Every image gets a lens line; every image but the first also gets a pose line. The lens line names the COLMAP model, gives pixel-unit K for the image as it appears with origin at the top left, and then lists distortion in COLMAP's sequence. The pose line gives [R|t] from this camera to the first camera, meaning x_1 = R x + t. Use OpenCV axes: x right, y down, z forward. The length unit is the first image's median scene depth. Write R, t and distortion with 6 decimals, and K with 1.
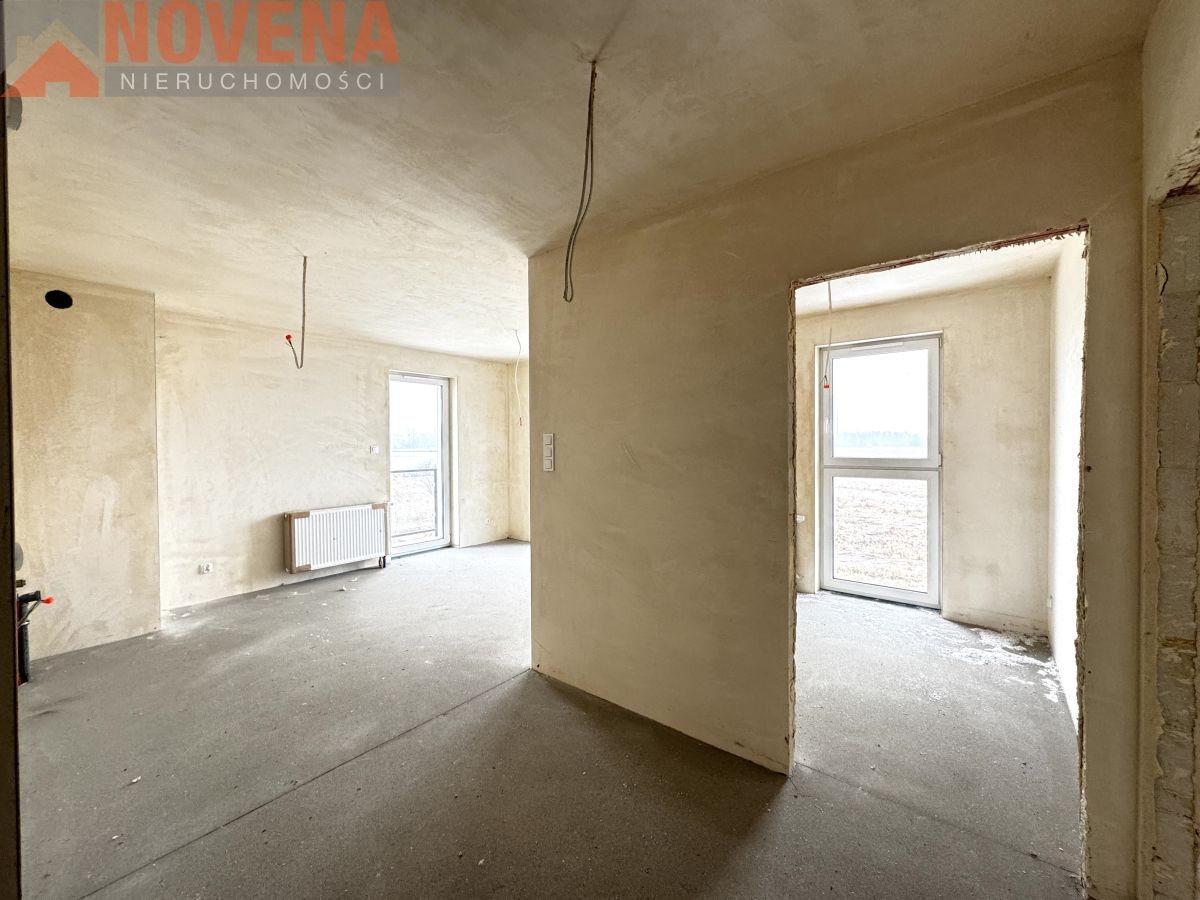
lens RADIAL K [[478.6, 0, 597.7], [0, 478.6, 446.7], [0, 0, 1]] dist [-0.002661, 0.000444]
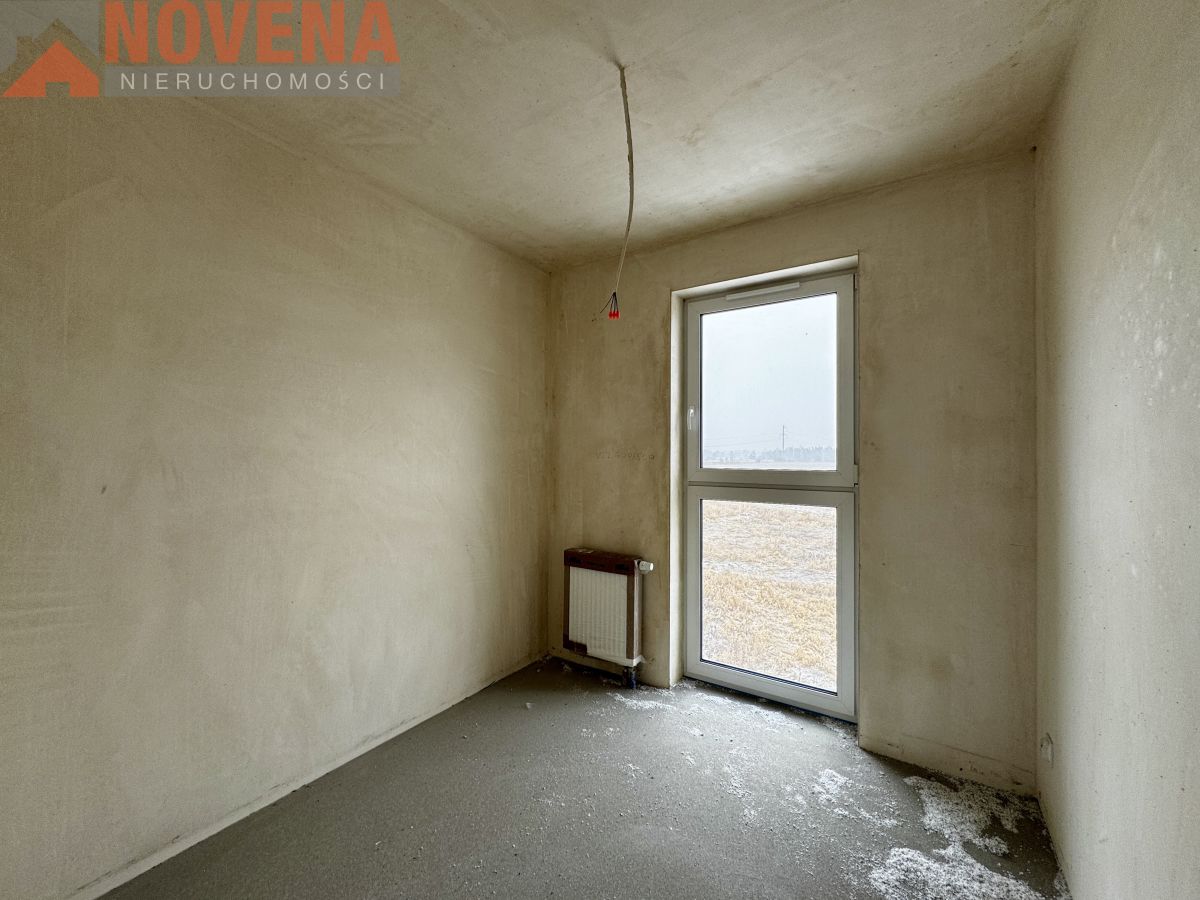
lens RADIAL K [[478.6, 0, 596.7], [0, 478.6, 446.7], [0, 0, 1]] dist [-0.002661, 0.000444]
pose [[0.995693, 0.013672, 0.091696, 0.400531], [-0.011313, 0.999593, -0.026197, 0.014820], [-0.092017, 0.025047, 0.995442, 0.512579]]
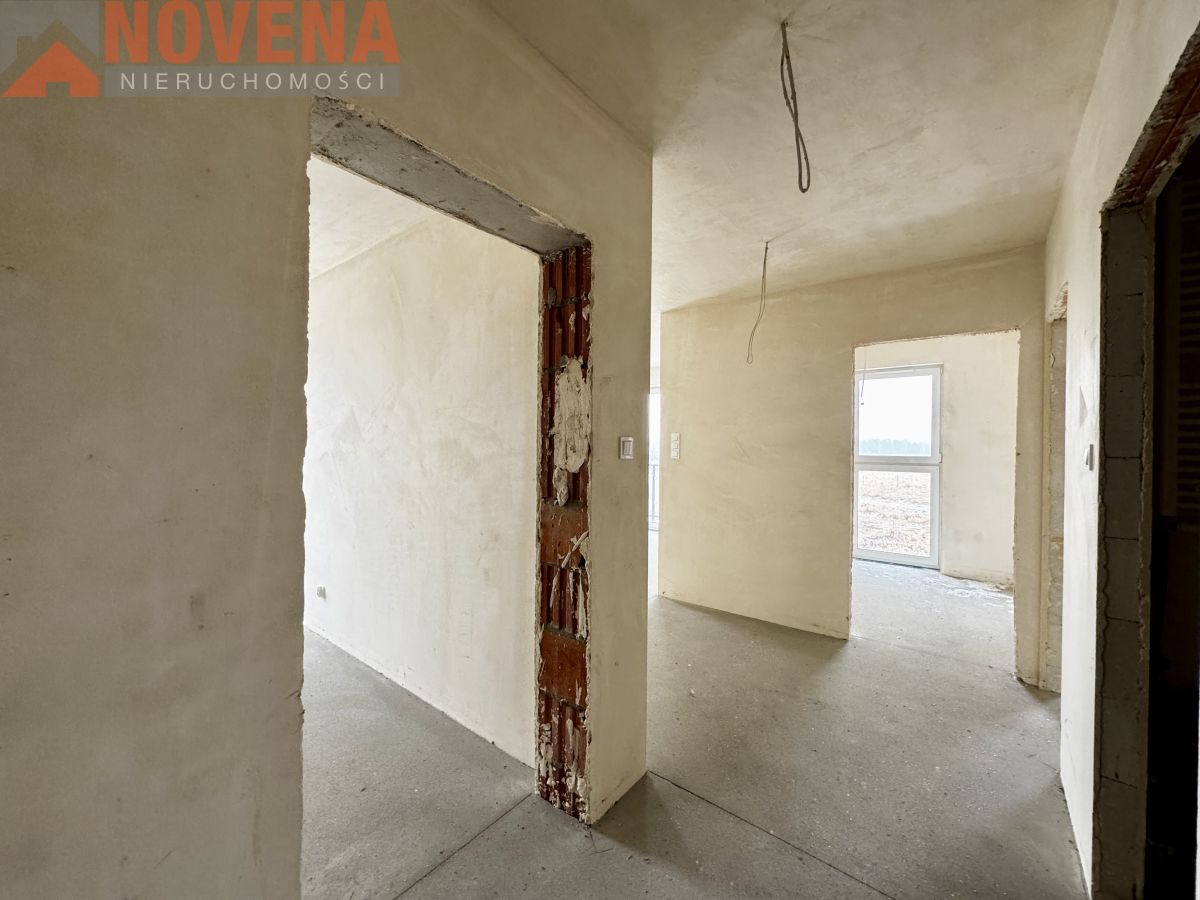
lens RADIAL K [[478.6, 0, 596.9], [0, 478.6, 446.3], [0, 0, 1]] dist [-0.002661, 0.000444]
pose [[0.999879, 0.015526, 0.000121, -0.301699], [-0.015524, 0.999851, -0.007520, 0.024085], [-0.000237, 0.007517, 0.999972, -0.414583]]
